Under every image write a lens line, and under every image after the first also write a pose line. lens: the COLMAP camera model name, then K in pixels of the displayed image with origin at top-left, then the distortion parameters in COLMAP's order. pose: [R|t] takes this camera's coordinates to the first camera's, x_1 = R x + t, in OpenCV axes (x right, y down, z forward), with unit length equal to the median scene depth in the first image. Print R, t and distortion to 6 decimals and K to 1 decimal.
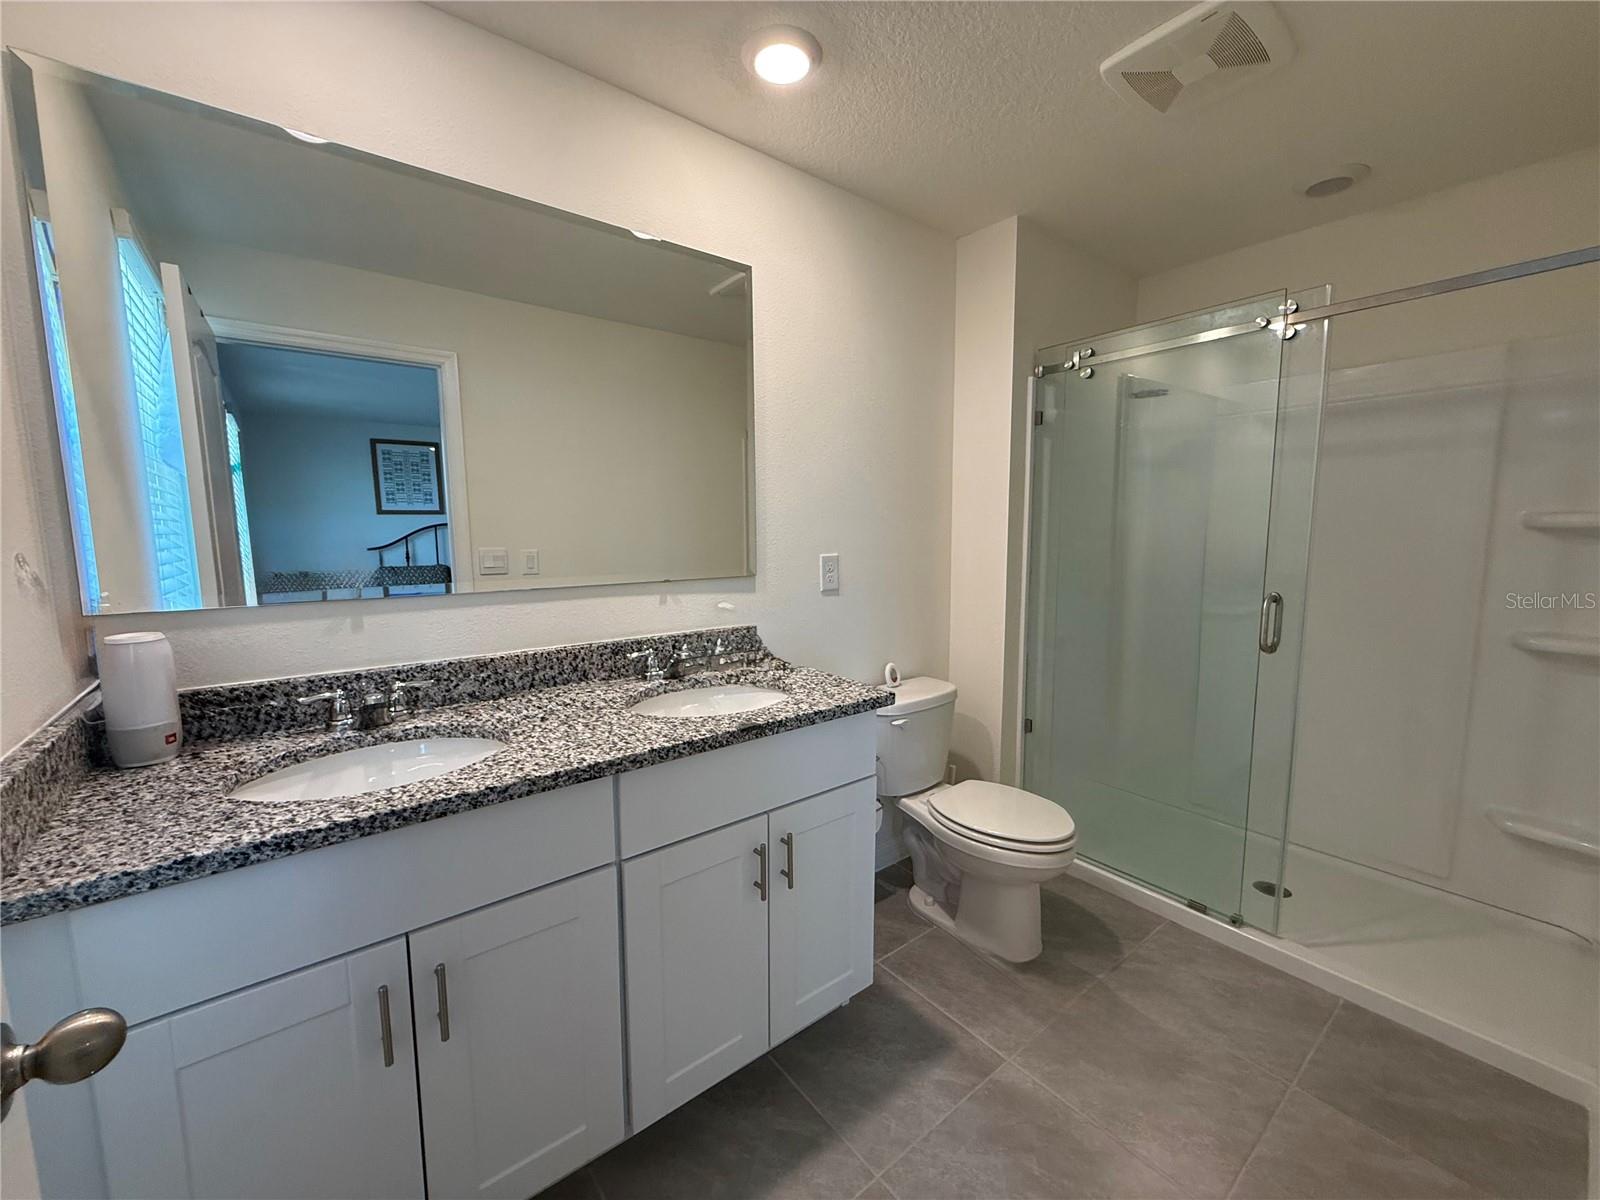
lens RADIAL K [[633.6, 0, 798.9], [0, 633.6, 601.6], [0, 0, 1]] dist [-0.001161, 0.000459]
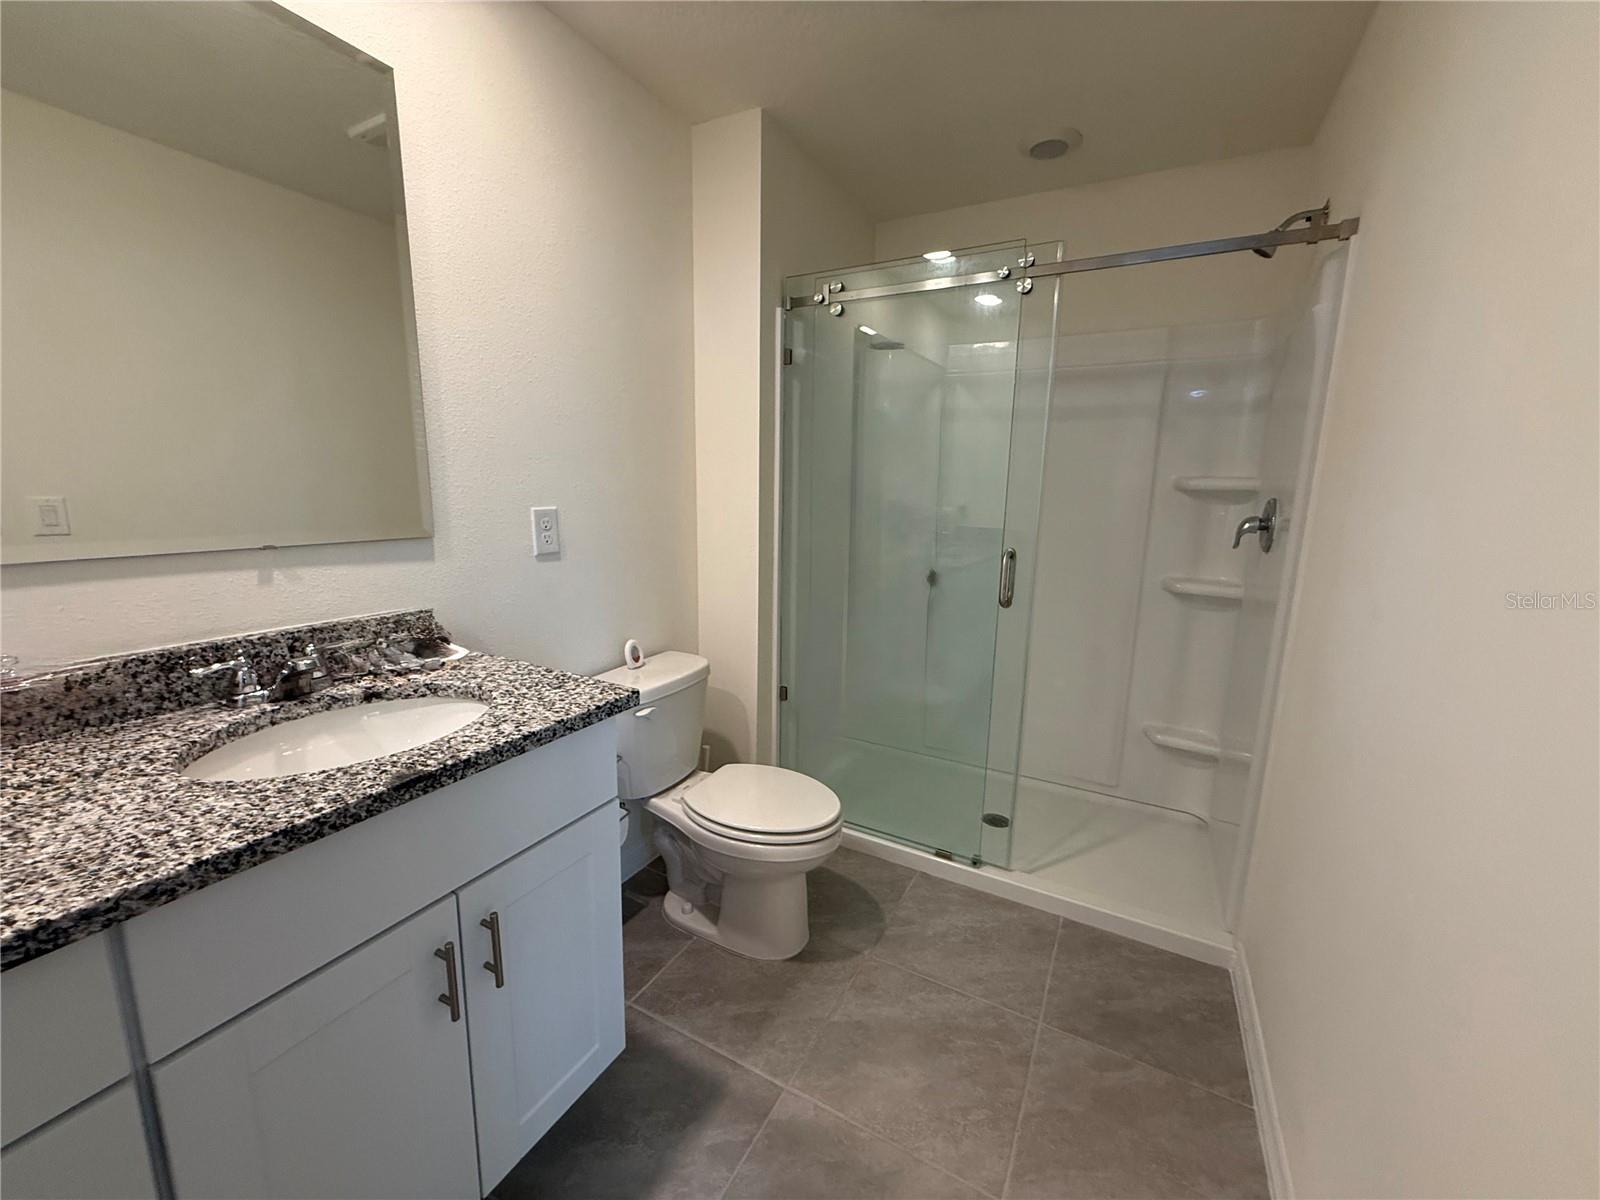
lens RADIAL K [[633.6, 0, 794.1], [0, 633.6, 601.1], [0, 0, 1]] dist [-0.001161, 0.000459]
pose [[0.920317, -0.049353, 0.388047, 0.030127], [0.021538, 0.996898, 0.075706, -0.016534], [-0.390580, -0.061316, 0.918525, 0.214450]]
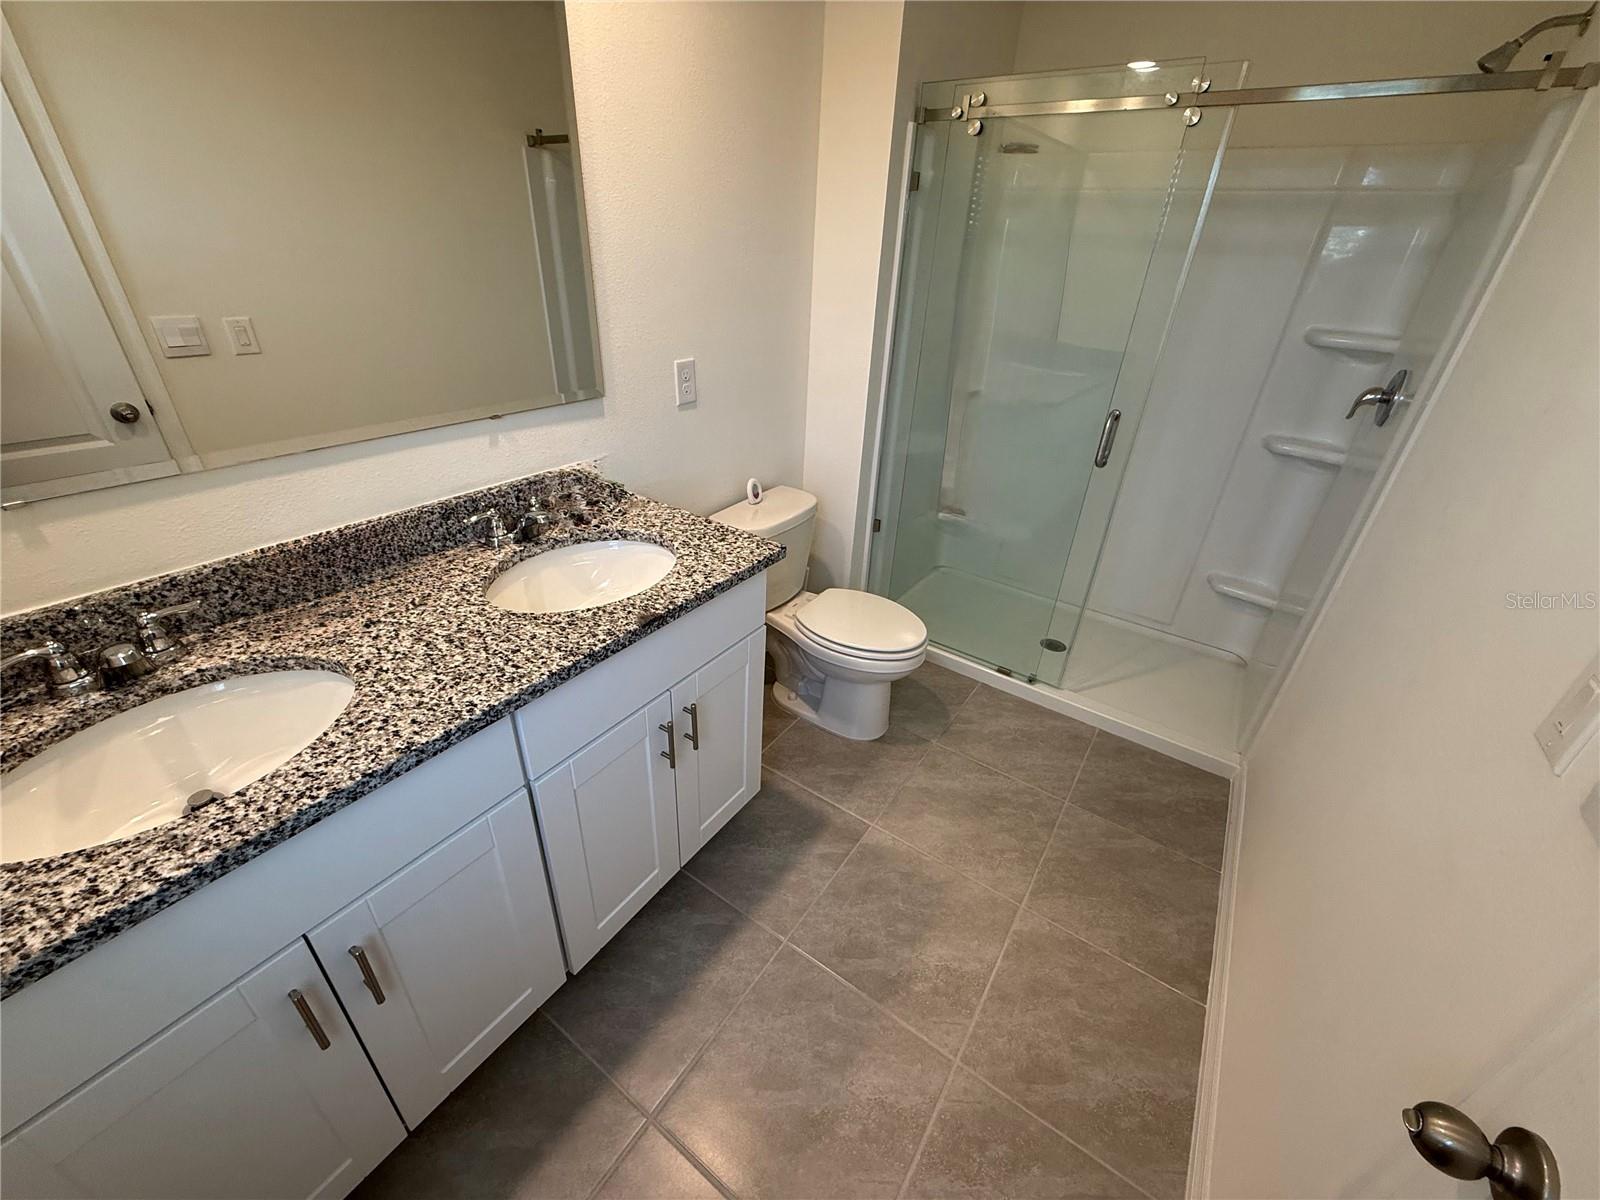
lens RADIAL K [[633.6, 0, 796.3], [0, 633.6, 598.2], [0, 0, 1]] dist [-0.001161, 0.000459]
pose [[0.954712, -0.101696, 0.279612, -0.100579], [-0.014977, 0.922155, 0.386529, -0.141714], [-0.297155, -0.373212, 0.878870, 0.124315]]
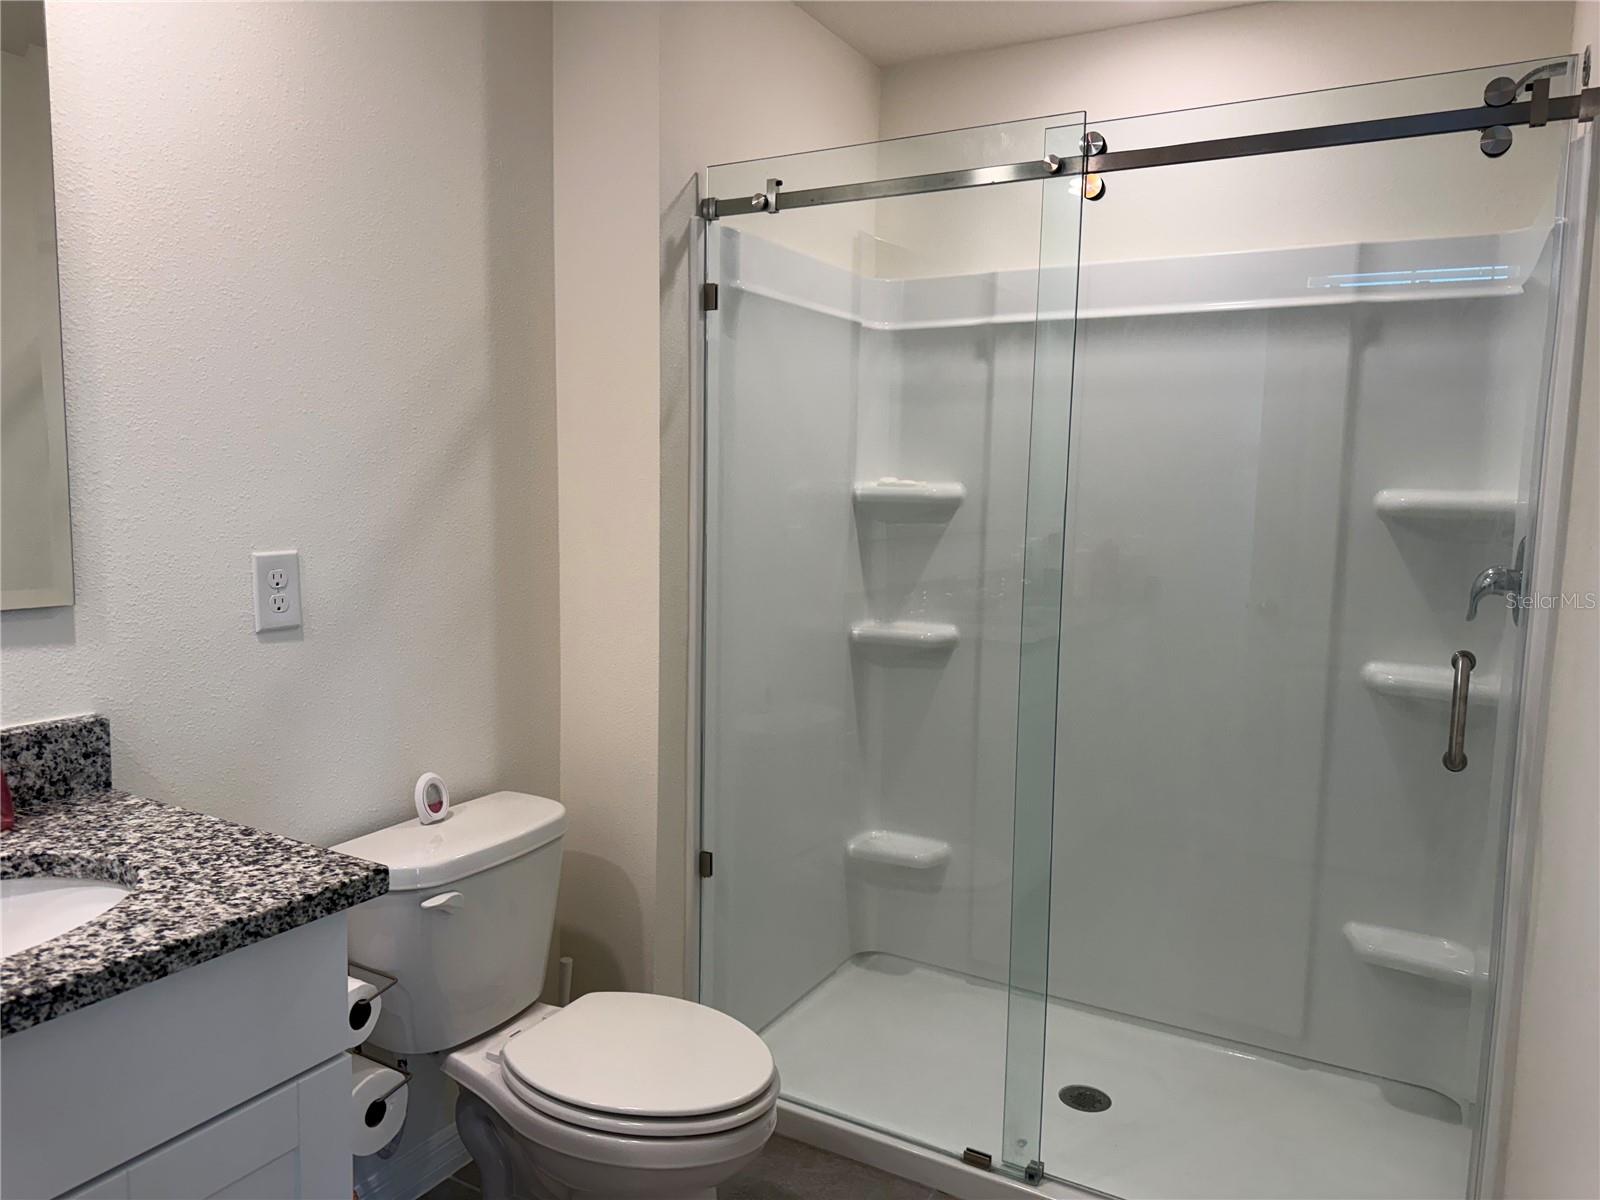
lens RADIAL K [[1124.3, 0, 795.8], [0, 1124.3, 596.7], [0, 0, 1]] dist [0.054551, -0.070703]
pose [[0.925857, -0.014848, 0.377583, 0.111109], [0.017692, 0.999835, -0.004063, -0.041278], [-0.377461, 0.010442, 0.925967, 0.115351]]
